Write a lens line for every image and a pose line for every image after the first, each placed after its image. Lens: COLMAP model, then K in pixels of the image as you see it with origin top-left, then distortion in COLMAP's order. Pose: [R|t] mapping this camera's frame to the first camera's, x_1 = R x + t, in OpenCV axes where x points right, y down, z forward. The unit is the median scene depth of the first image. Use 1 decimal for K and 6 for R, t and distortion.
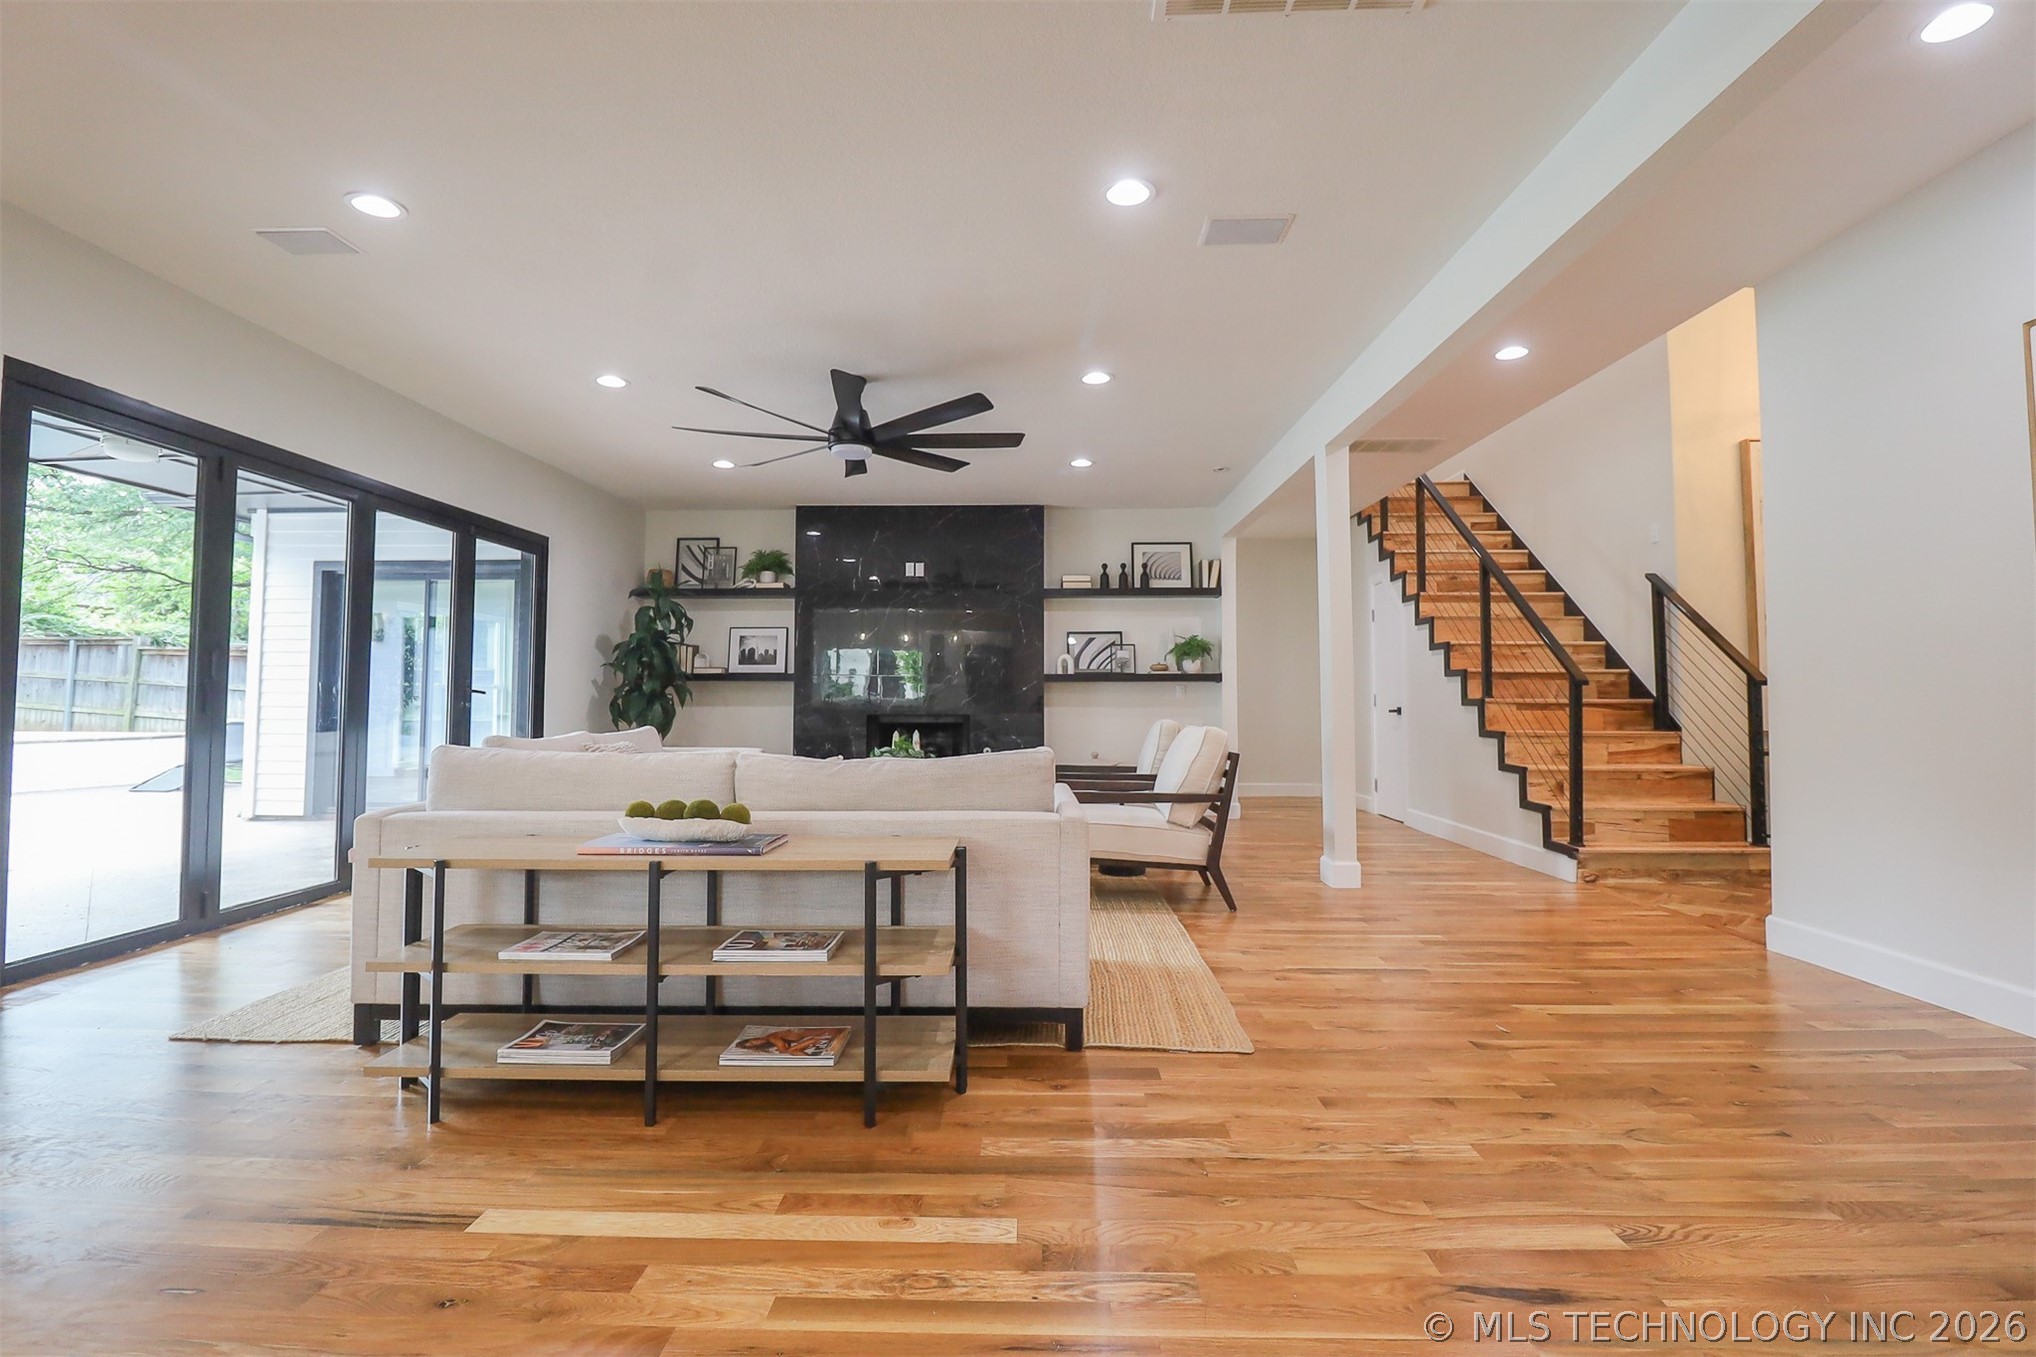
lens RADIAL K [[951.4, 0, 1020.0], [0, 951.4, 654.6], [0, 0, 1]] dist [-0.000932, -0.012298]
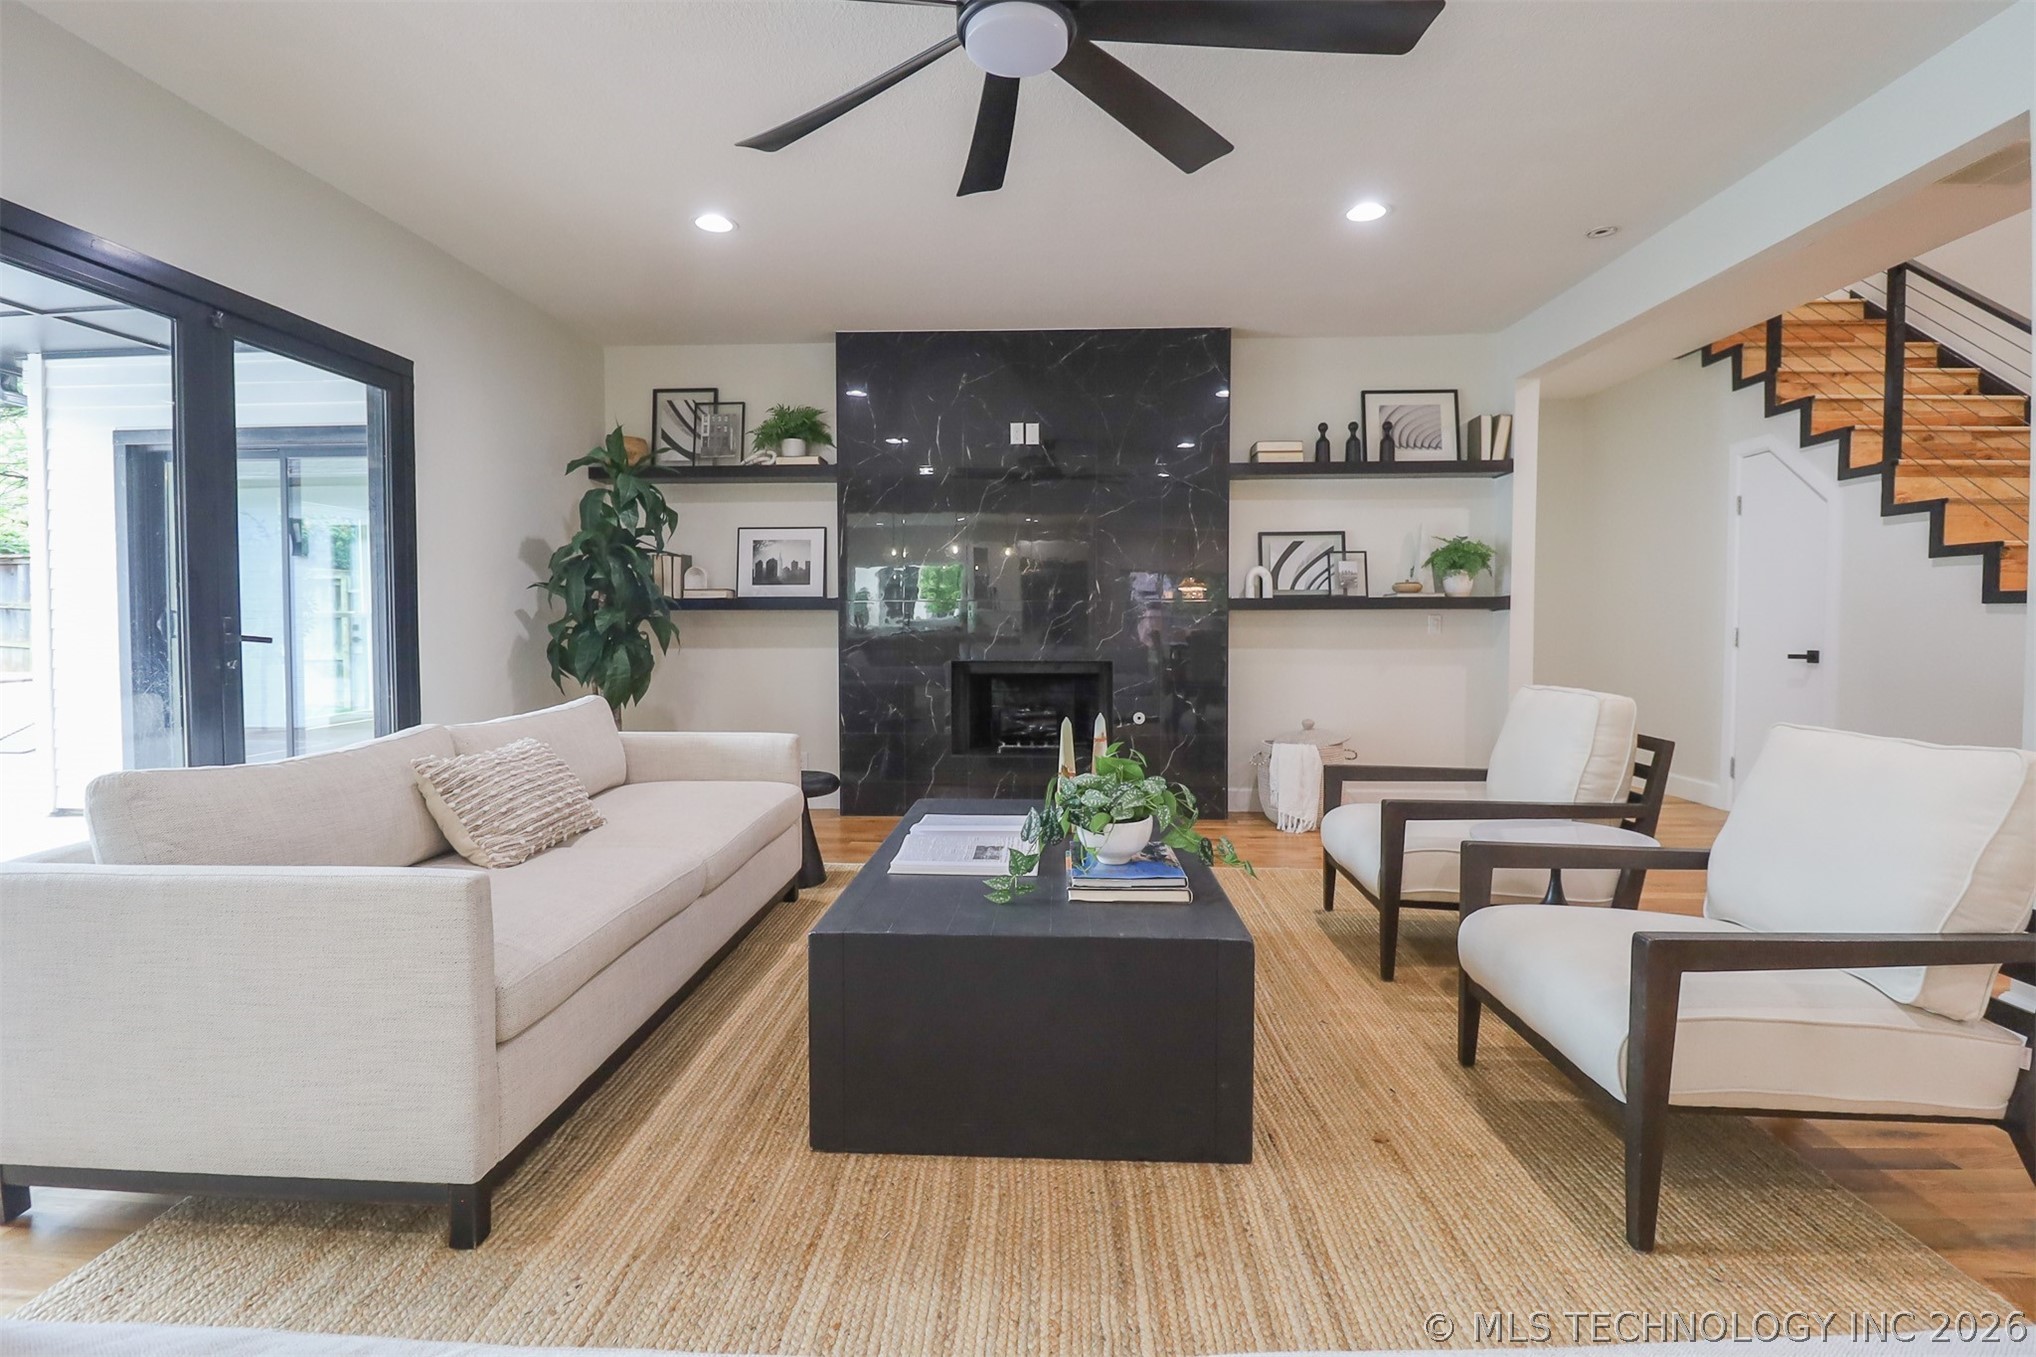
lens RADIAL K [[951.4, 0, 1020.0], [0, 951.4, 654.6], [0, 0, 1]] dist [-0.000932, -0.012298]
pose [[0.999809, -0.001344, -0.019477, -0.100900], [0.002999, 0.996356, 0.085236, 0.003342], [0.019291, -0.085278, 0.996170, 0.353557]]
